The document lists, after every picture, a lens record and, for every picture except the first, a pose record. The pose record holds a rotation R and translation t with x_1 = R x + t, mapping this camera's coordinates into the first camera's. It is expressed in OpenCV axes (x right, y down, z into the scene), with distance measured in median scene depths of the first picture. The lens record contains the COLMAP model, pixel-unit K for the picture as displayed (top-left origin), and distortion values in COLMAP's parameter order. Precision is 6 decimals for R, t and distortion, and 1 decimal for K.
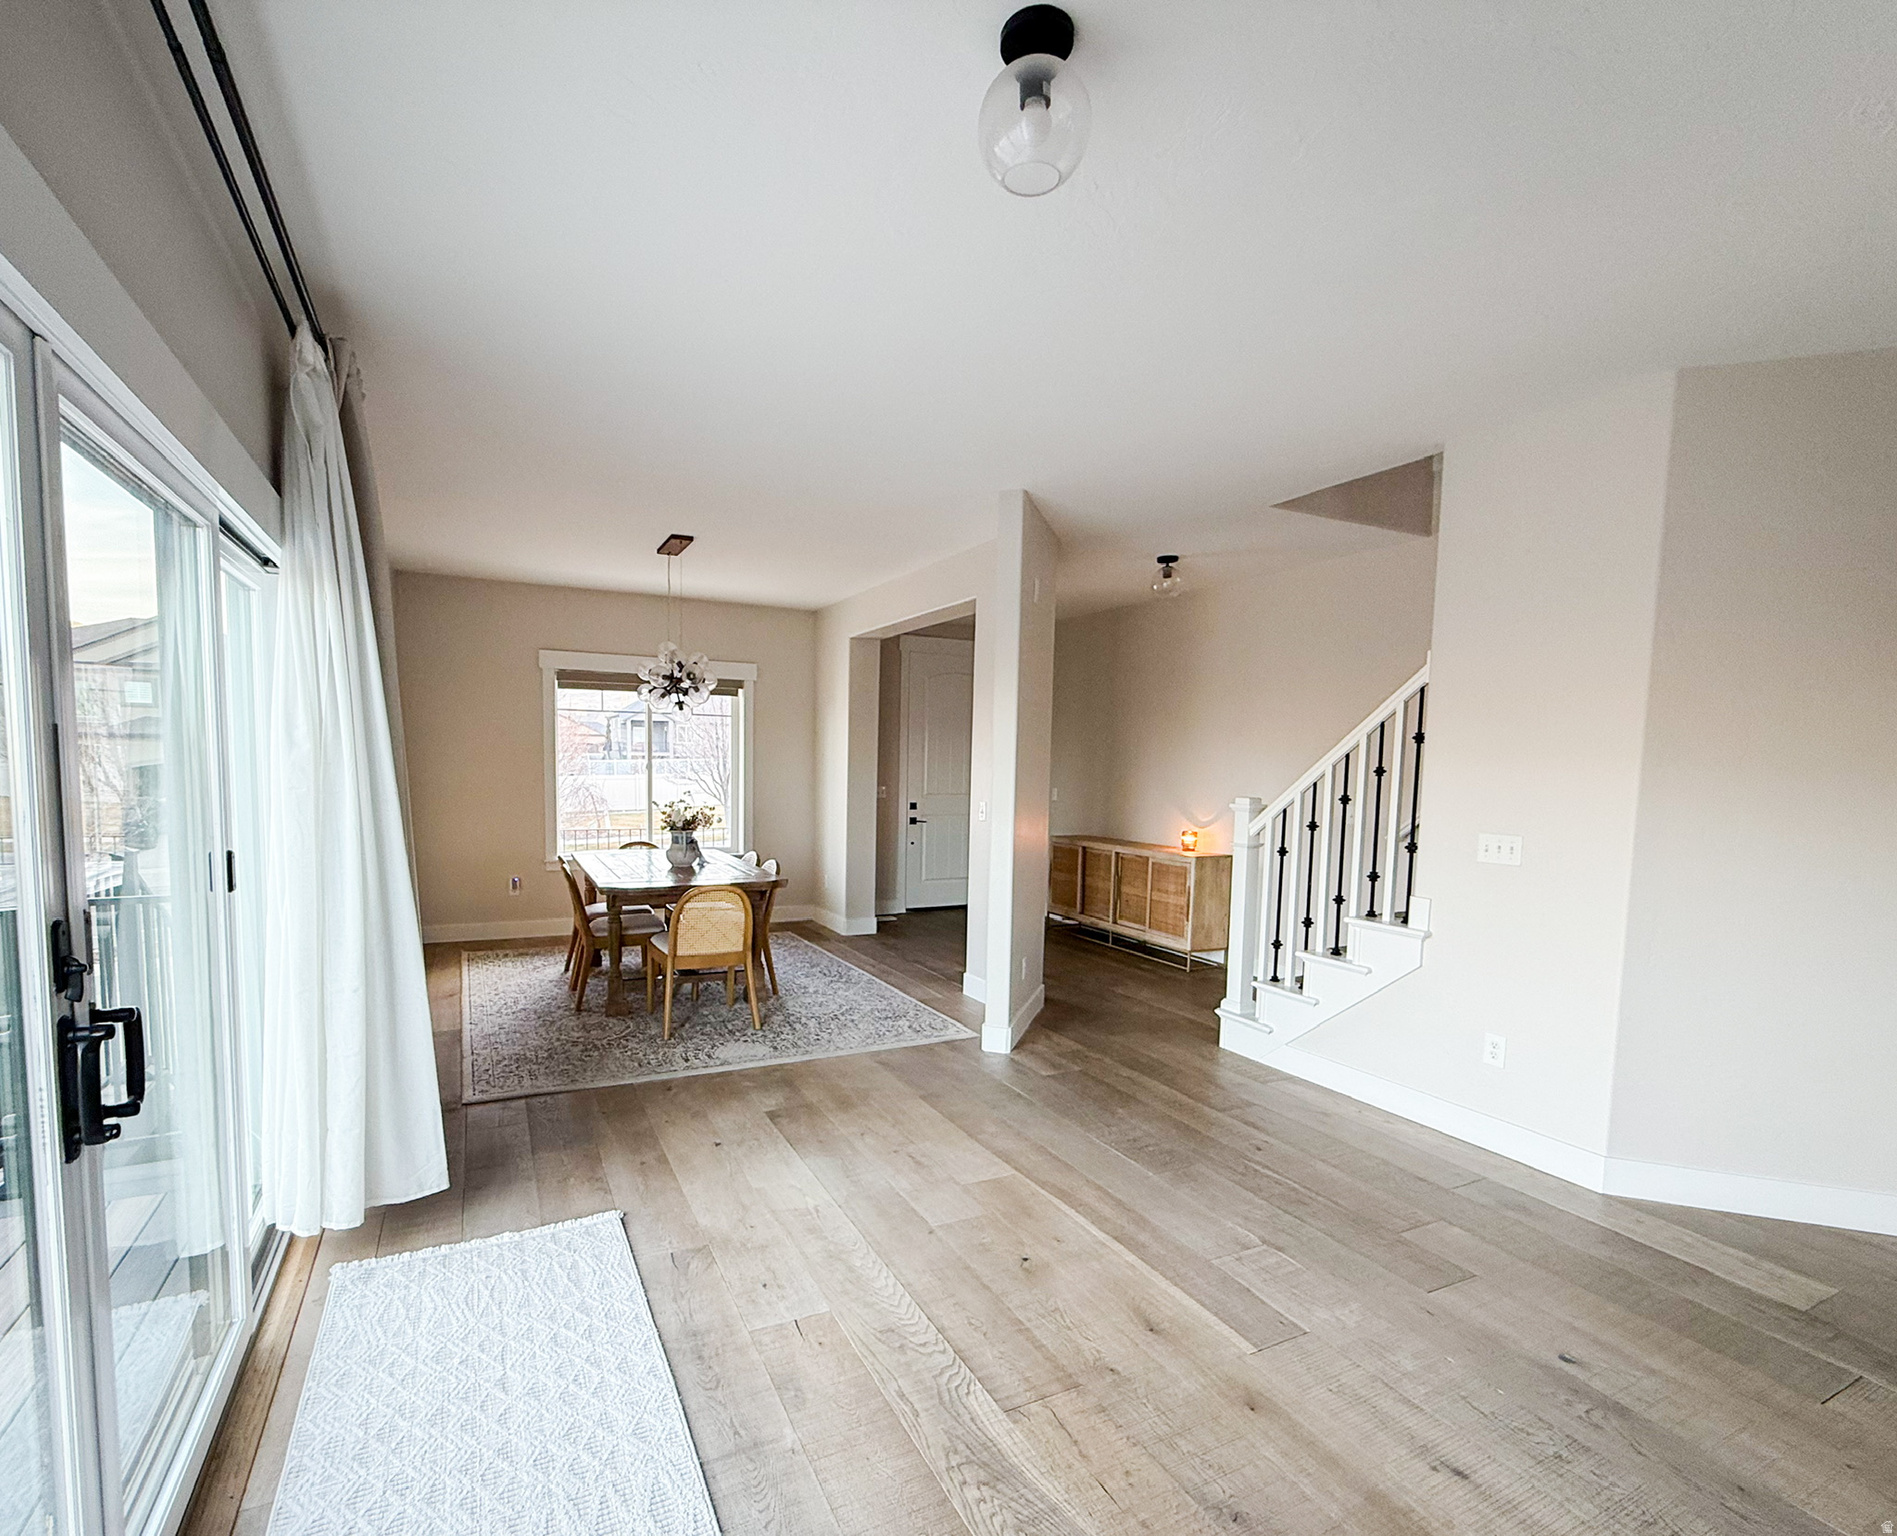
lens RADIAL K [[886.8, 0, 945.2], [0, 886.8, 831.6], [0, 0, 1]] dist [-0.000042, -0.000008]
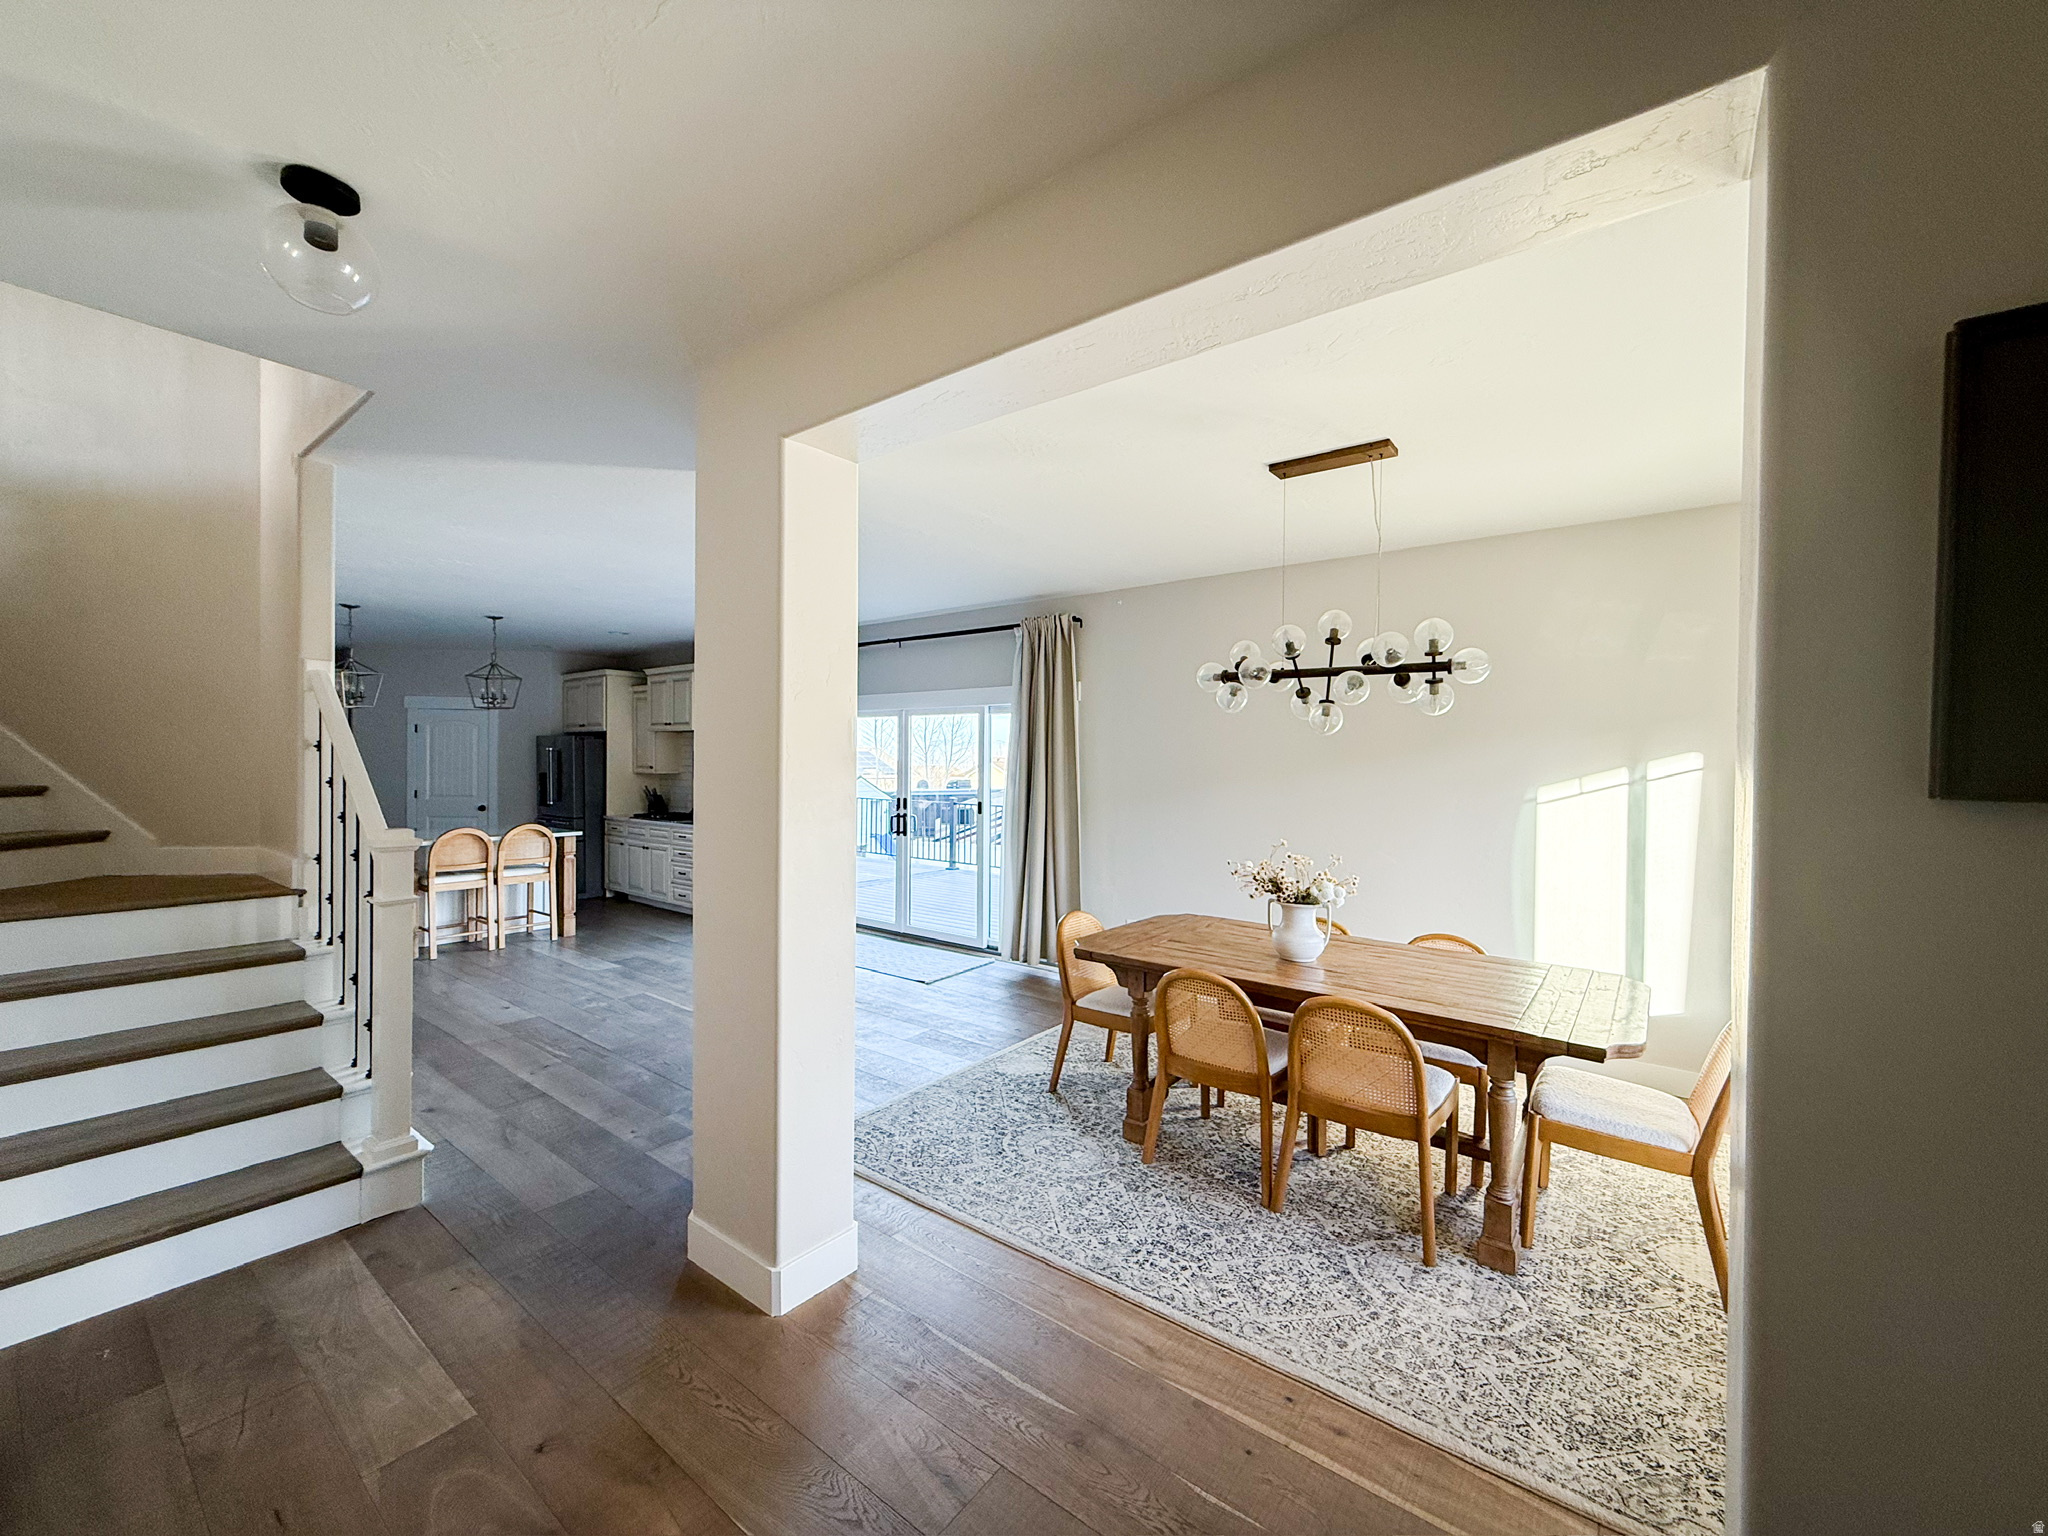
lens RADIAL K [[811.3, 0, 1020.5], [0, 811.3, 769.3], [0, 0, 1]] dist [0.000303, 0.000431]
pose [[-0.914122, -0.030442, -0.404294, 0.115081], [-0.066427, 0.994948, 0.075278, -0.116424], [0.399960, 0.095670, -0.911526, 1.270422]]
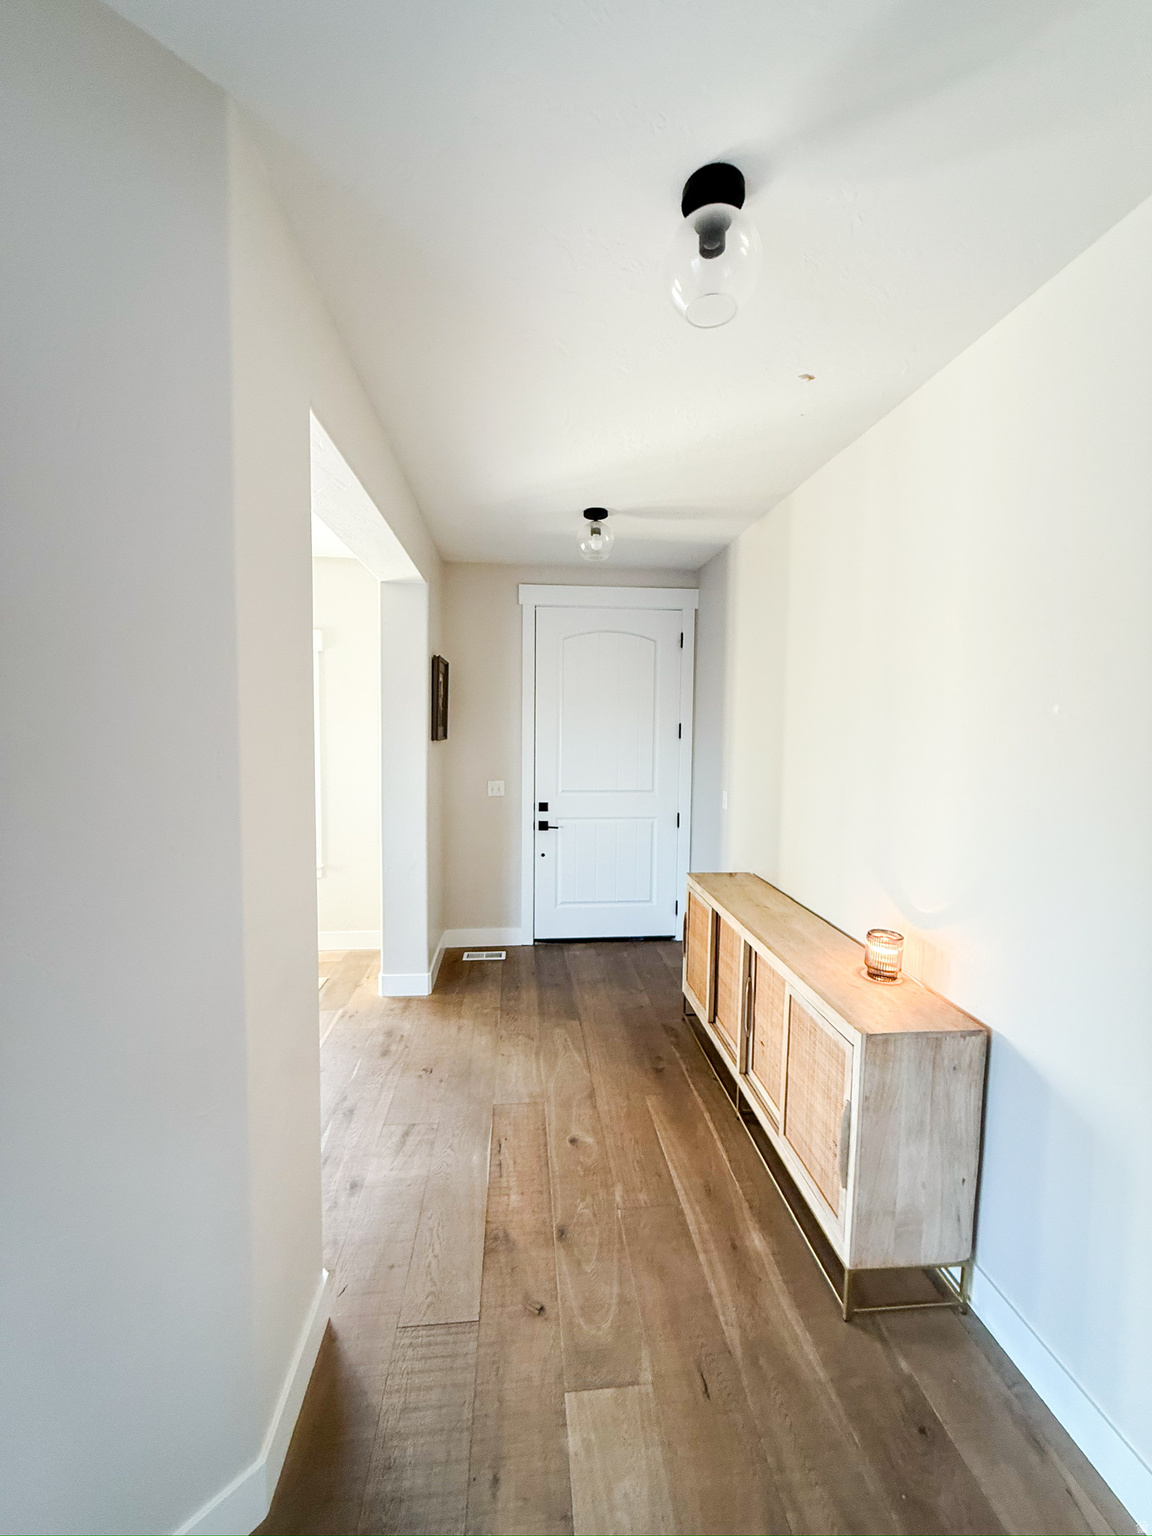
lens RADIAL K [[608.5, 0, 574.7], [0, 608.5, 758.7], [0, 0, 1]] dist [0.000303, 0.000431]
pose [[0.920934, 0.010781, -0.389570, 0.266958], [-0.019955, 0.999611, -0.019508, -0.083341], [0.389208, 0.025739, 0.920790, 0.701499]]
